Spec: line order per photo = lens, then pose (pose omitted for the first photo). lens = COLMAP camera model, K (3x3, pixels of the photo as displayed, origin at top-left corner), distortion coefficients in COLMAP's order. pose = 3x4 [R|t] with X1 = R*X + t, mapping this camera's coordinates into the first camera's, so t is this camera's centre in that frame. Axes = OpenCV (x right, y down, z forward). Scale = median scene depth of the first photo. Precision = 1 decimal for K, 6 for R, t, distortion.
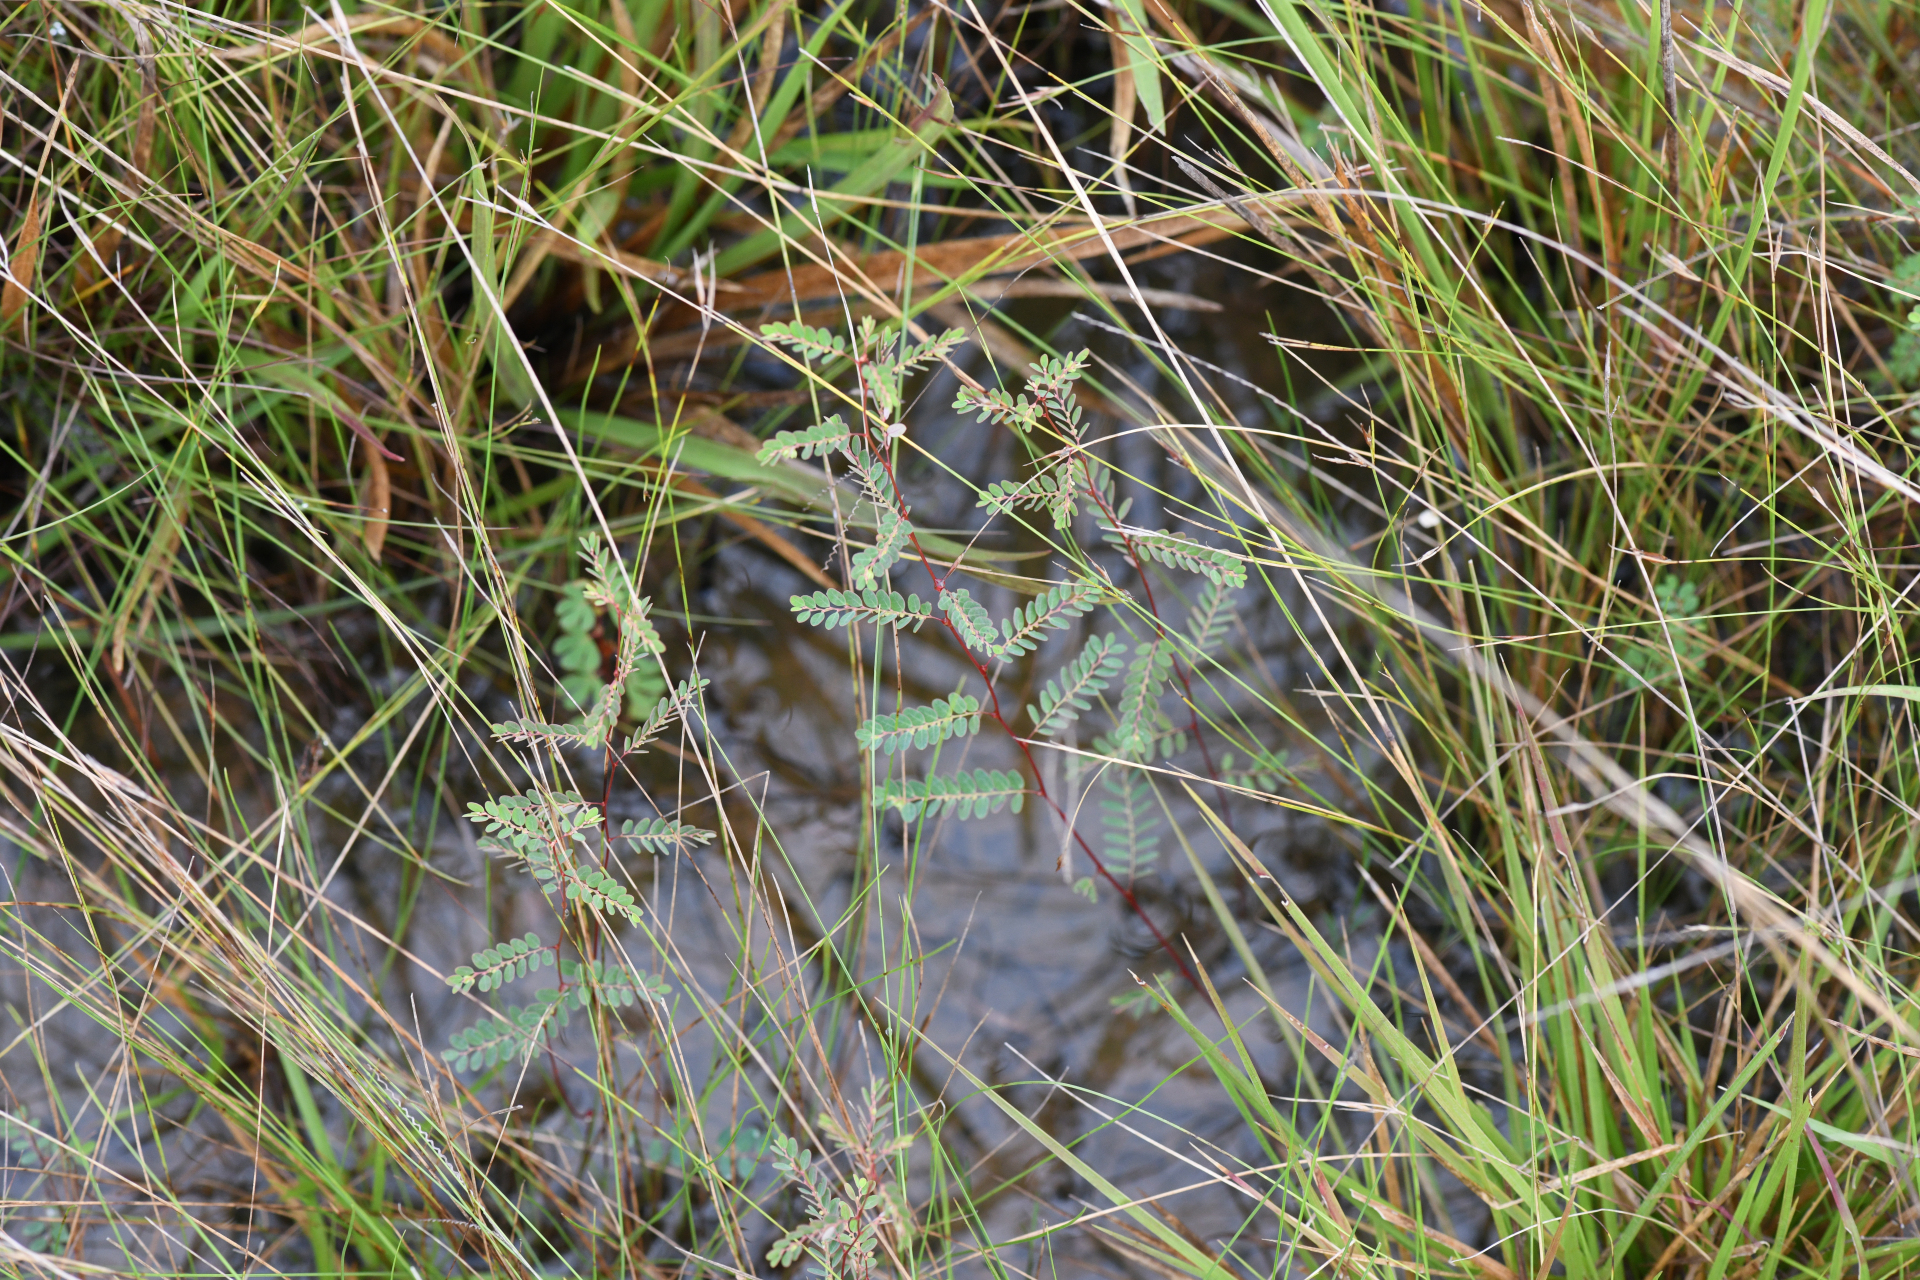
lens RADIAL K [[5796.6, 0, 960.0], [0, 5796.6, 640.0], [0, 0, 1]] dist [0.025803, 0.310359]
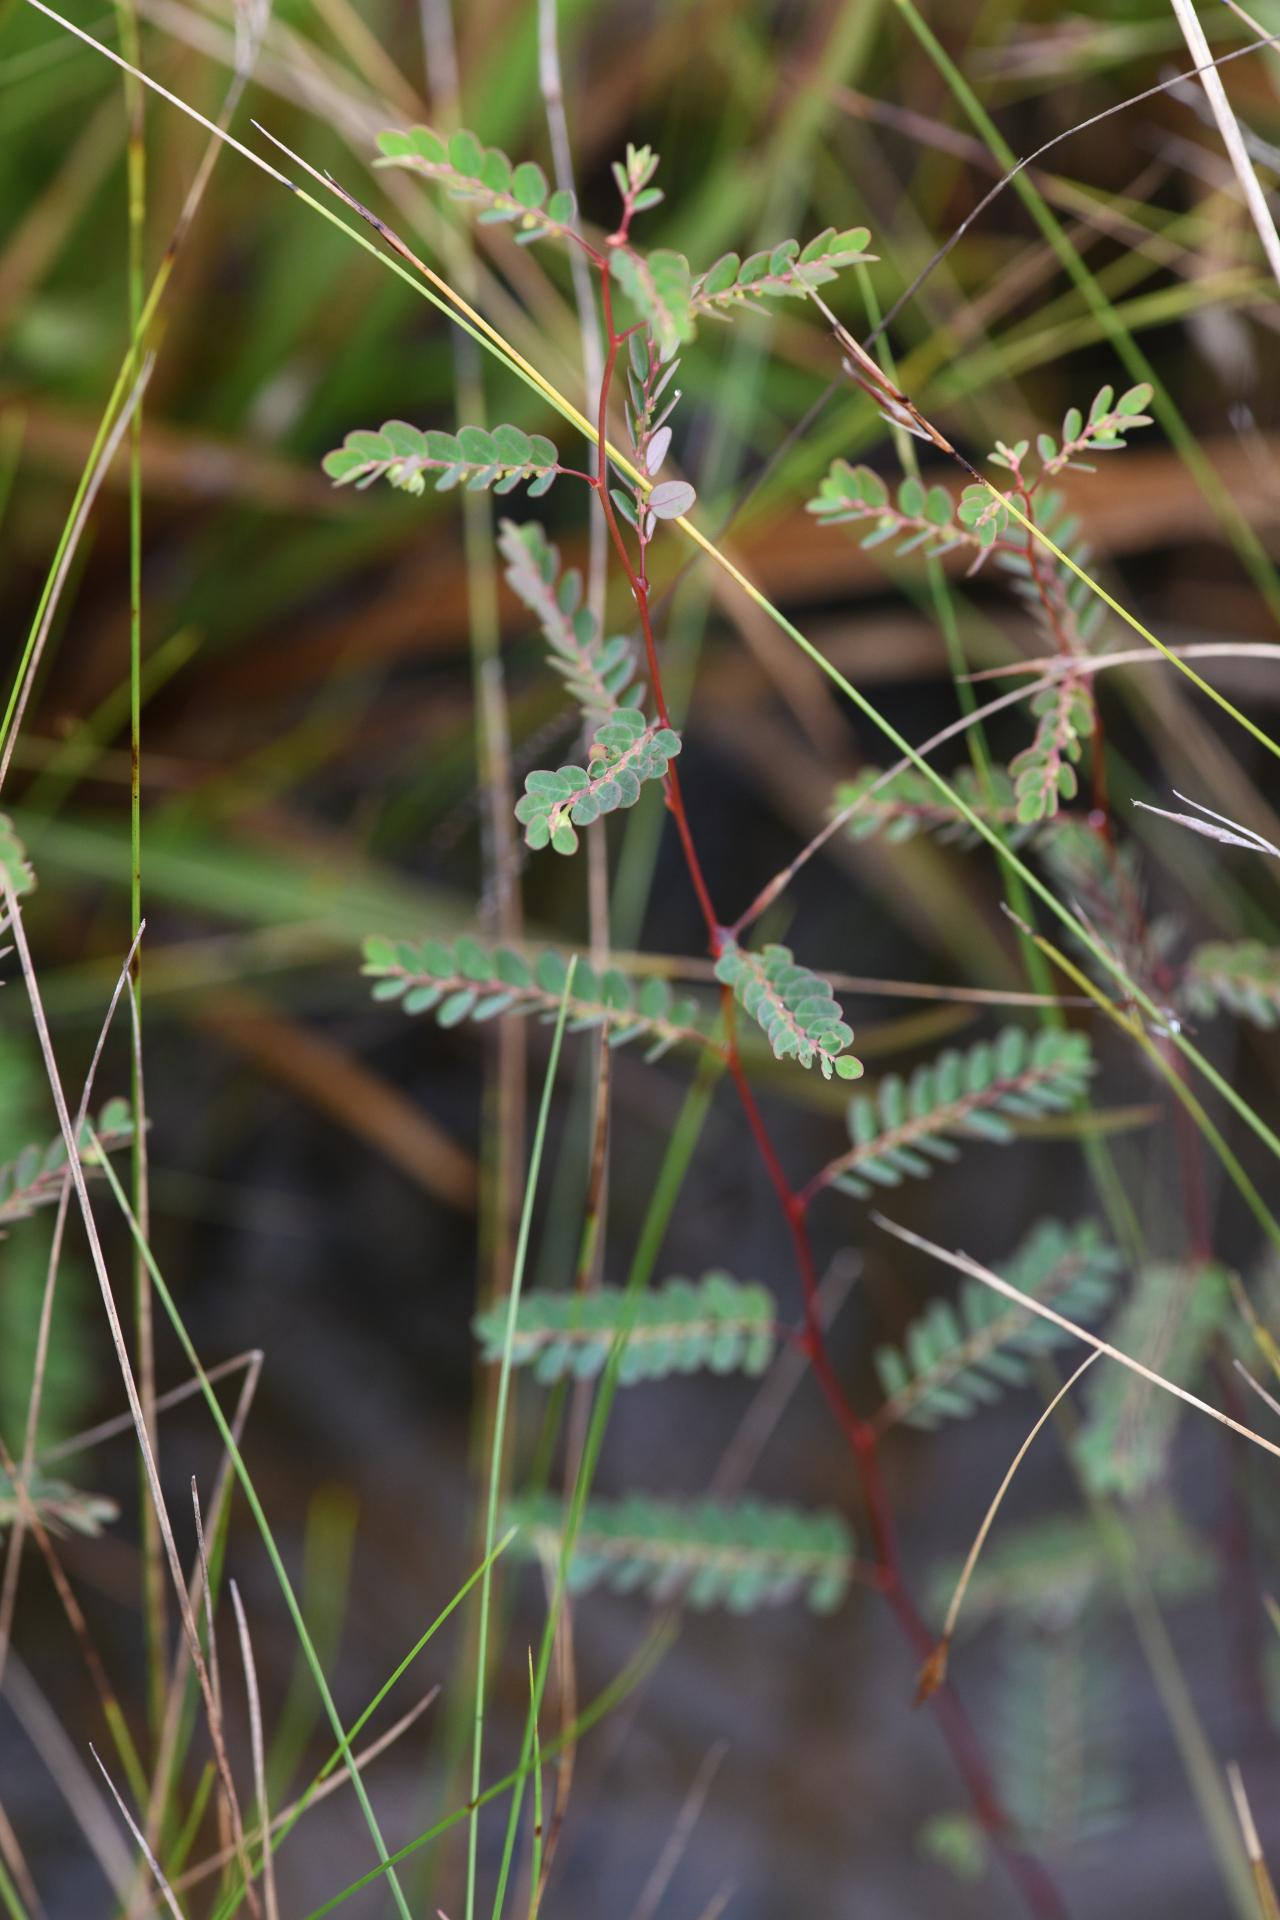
lens RADIAL K [[5796.6, 0, 640.0], [0, 5796.6, 960.0], [0, 0, 1]] dist [0.025803, 0.310359]
pose [[0.990800, 0.129145, -0.040471, 0.007582], [-0.135162, 0.959443, -0.247388, 0.095479], [0.006881, 0.250582, 0.968071, 0.578295]]
